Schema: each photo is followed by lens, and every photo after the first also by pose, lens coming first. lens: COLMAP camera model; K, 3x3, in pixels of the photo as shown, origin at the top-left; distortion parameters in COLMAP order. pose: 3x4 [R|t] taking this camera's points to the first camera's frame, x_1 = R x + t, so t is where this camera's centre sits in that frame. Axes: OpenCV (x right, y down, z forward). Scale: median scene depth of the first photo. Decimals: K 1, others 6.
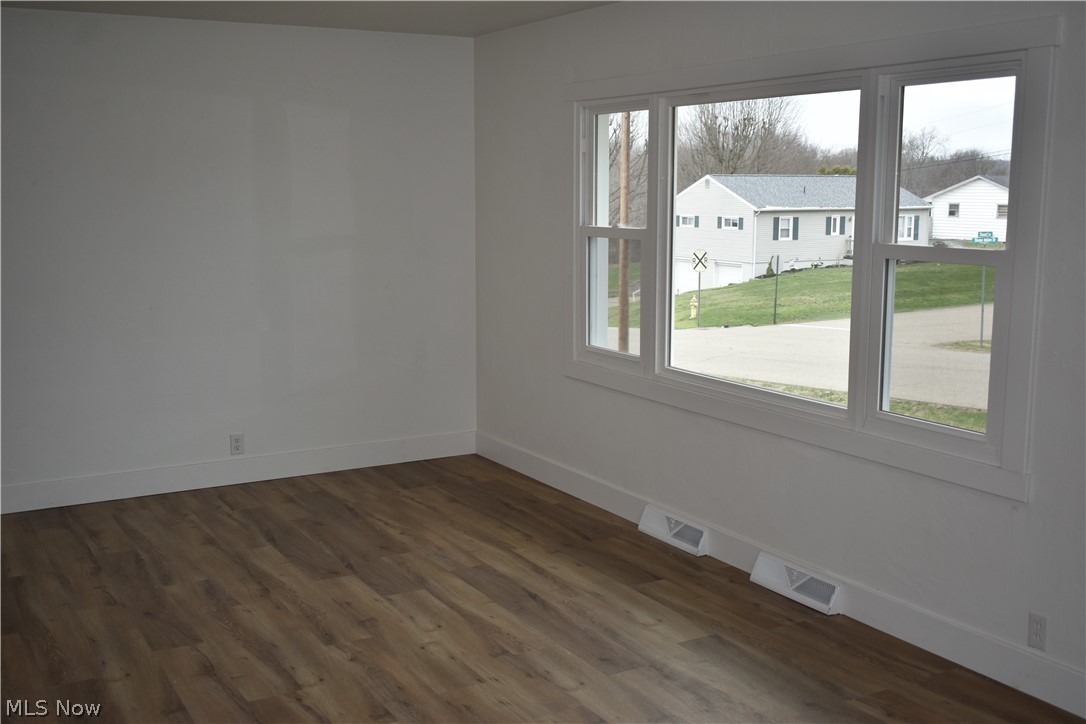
lens RADIAL K [[1150.8, 0, 543.9], [0, 1150.8, 363.1], [0, 0, 1]] dist [-0.020882, 0.000000]
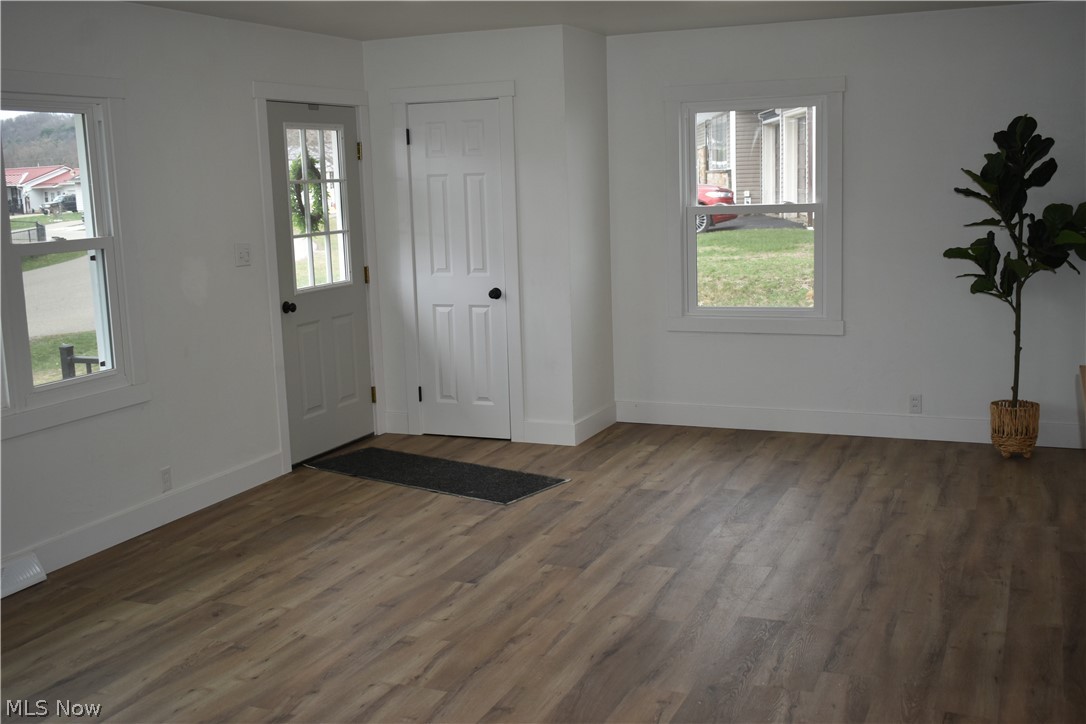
lens RADIAL K [[1150.8, 0, 544.0], [0, 1150.8, 362.1], [0, 0, 1]] dist [-0.020882, 0.000000]
pose [[-0.593477, -0.111034, 0.797155, -0.991593], [0.153544, 0.956629, 0.247559, -0.201021], [-0.790069, 0.269319, -0.550688, 1.294172]]
